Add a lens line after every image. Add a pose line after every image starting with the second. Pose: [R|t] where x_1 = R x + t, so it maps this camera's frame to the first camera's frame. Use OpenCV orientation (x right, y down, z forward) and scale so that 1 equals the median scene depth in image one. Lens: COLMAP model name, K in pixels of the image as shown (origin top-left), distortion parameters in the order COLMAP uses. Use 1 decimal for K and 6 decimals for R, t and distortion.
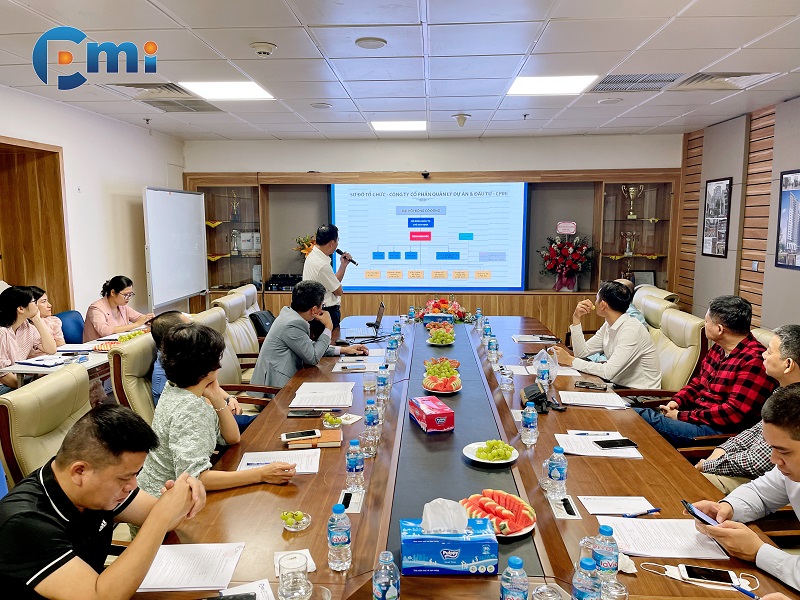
lens RADIAL K [[611.3, 0, 400.2], [0, 611.3, 300.8], [0, 0, 1]] dist [0.000649, -0.000541]
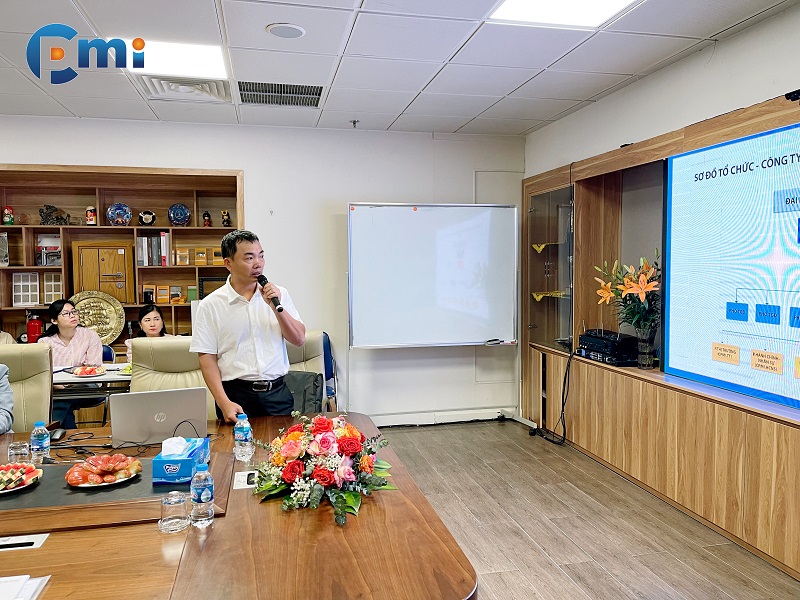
lens RADIAL K [[611.3, 0, 400.5], [0, 611.3, 300.1], [0, 0, 1]] dist [0.000649, -0.000541]
pose [[0.269645, 0.051157, -0.961600, 0.312686], [-0.120101, 0.992577, 0.019128, -0.062285], [0.955441, 0.110331, 0.273788, 0.663192]]
